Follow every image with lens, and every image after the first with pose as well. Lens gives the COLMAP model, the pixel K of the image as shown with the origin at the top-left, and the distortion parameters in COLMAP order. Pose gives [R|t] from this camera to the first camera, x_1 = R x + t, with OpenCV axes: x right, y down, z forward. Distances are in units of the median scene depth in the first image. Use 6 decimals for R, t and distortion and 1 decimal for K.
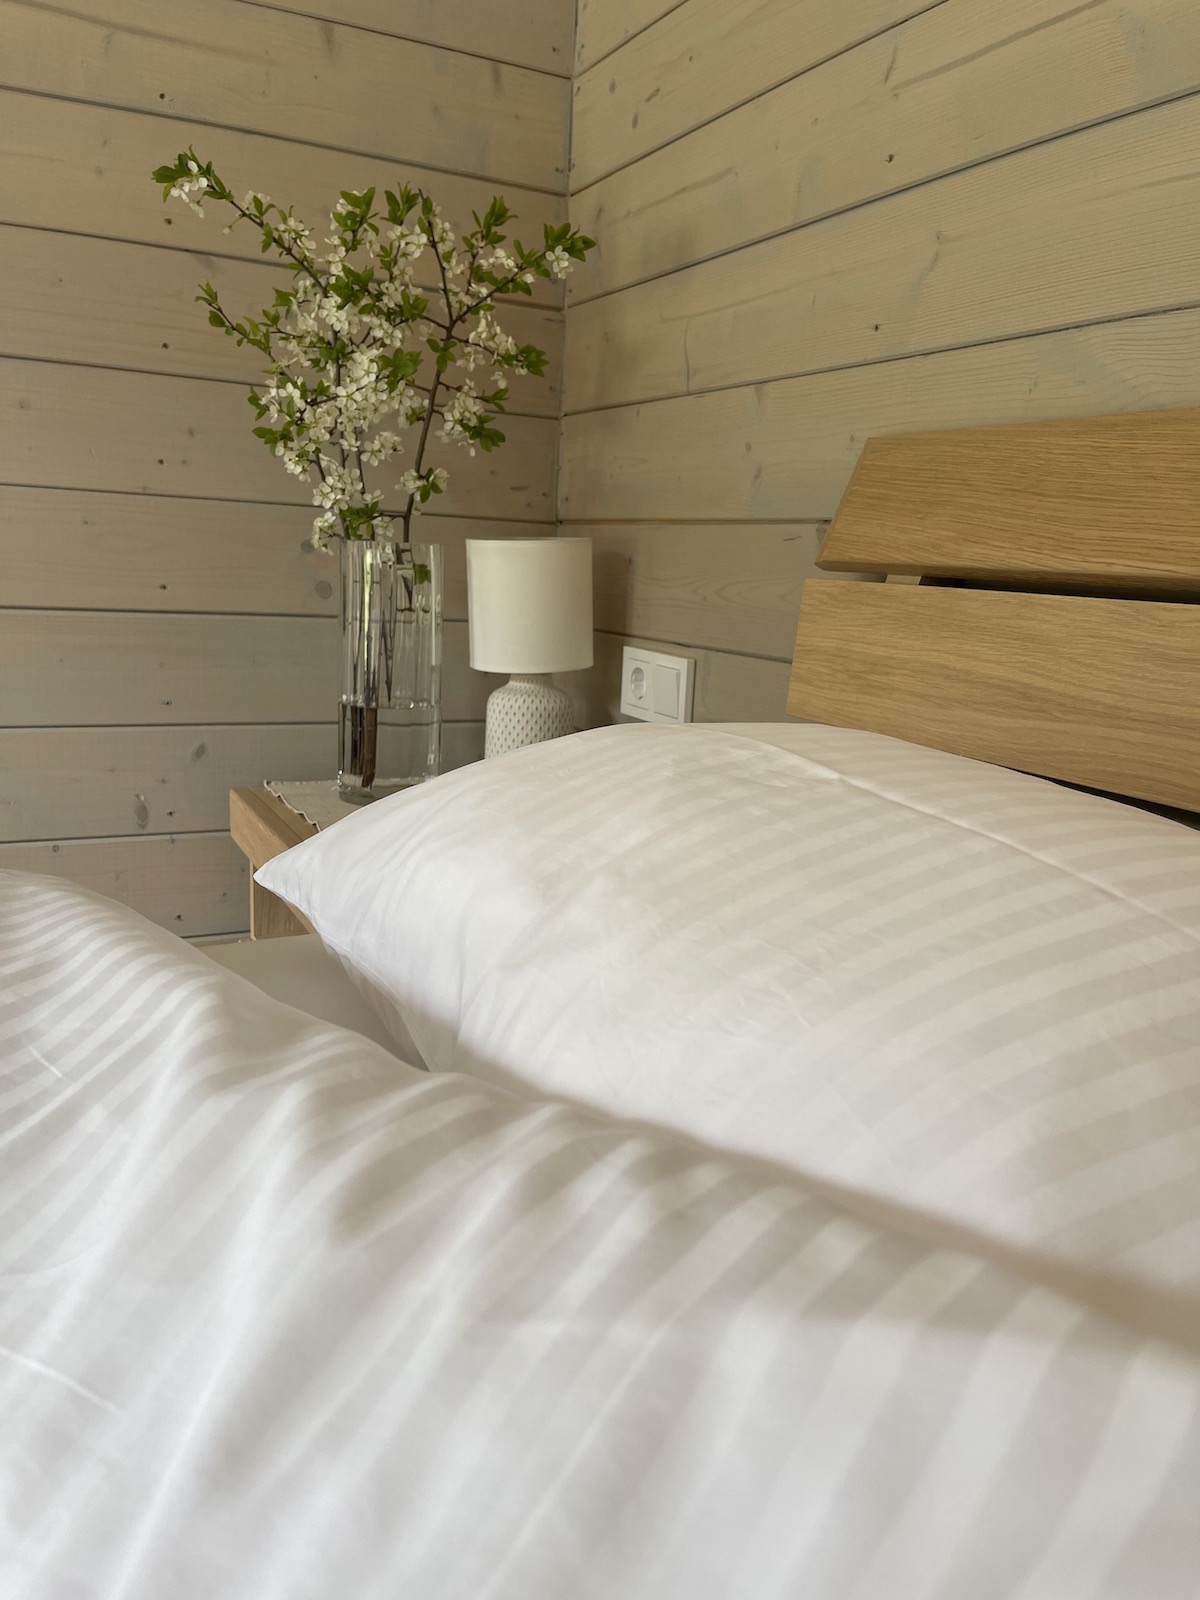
lens RADIAL K [[1203.6, 0, 600.0], [0, 1203.6, 800.0], [0, 0, 1]] dist [0.069587, -0.092217]
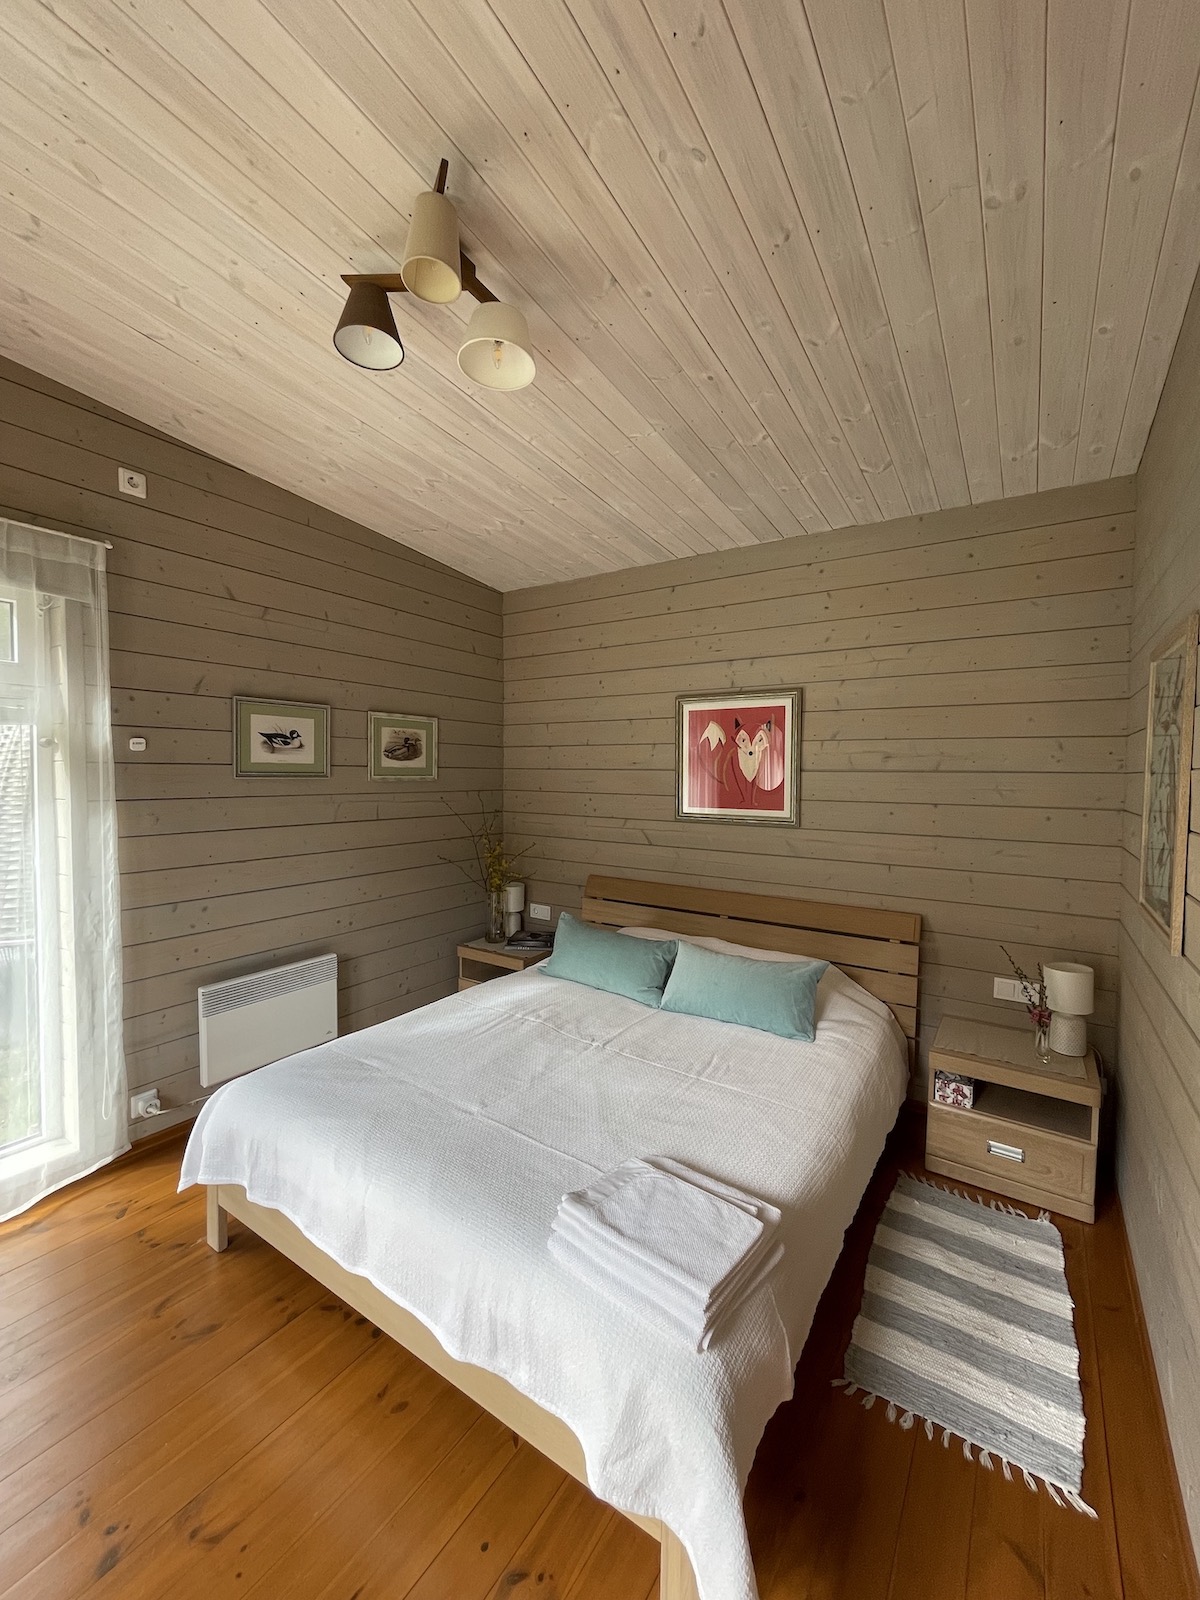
lens RADIAL K [[641.8, 0, 600.0], [0, 641.8, 800.0], [0, 0, 1]] dist [0.000060, 0.000002]
pose [[0.879783, -0.056128, 0.472051, -1.389739], [0.125192, 0.985308, -0.116170, -0.296380], [-0.458595, 0.161302, 0.873884, -2.221695]]
